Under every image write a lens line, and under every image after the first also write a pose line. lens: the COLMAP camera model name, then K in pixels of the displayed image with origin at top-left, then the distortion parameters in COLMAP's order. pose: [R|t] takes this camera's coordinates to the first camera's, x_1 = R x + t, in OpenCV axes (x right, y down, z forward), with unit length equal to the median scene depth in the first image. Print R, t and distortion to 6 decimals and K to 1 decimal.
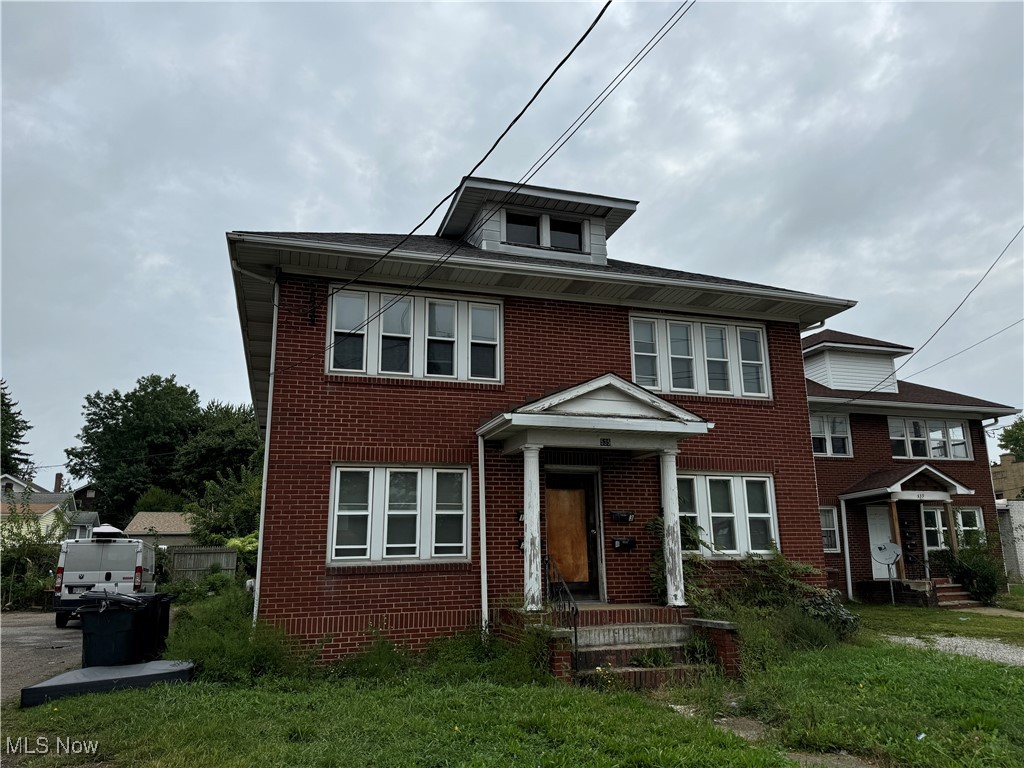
lens RADIAL K [[719.5, 0, 513.9], [0, 719.5, 390.2], [0, 0, 1]] dist [0.013000, -0.003592]
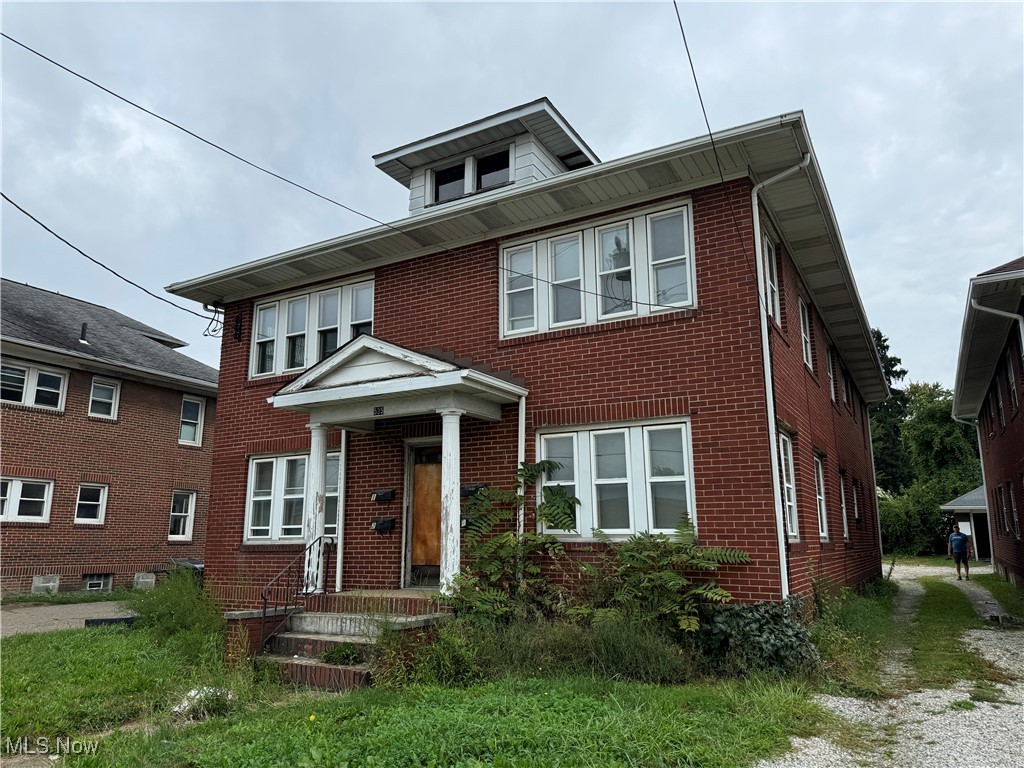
lens RADIAL K [[719.5, 0, 536.5], [0, 719.5, 396.2], [0, 0, 1]] dist [0.013000, -0.003592]
pose [[0.685402, -0.132087, -0.716084, 0.787163], [0.164413, 0.986087, -0.024521, 0.094548], [0.709360, -0.100927, 0.697583, 0.451832]]
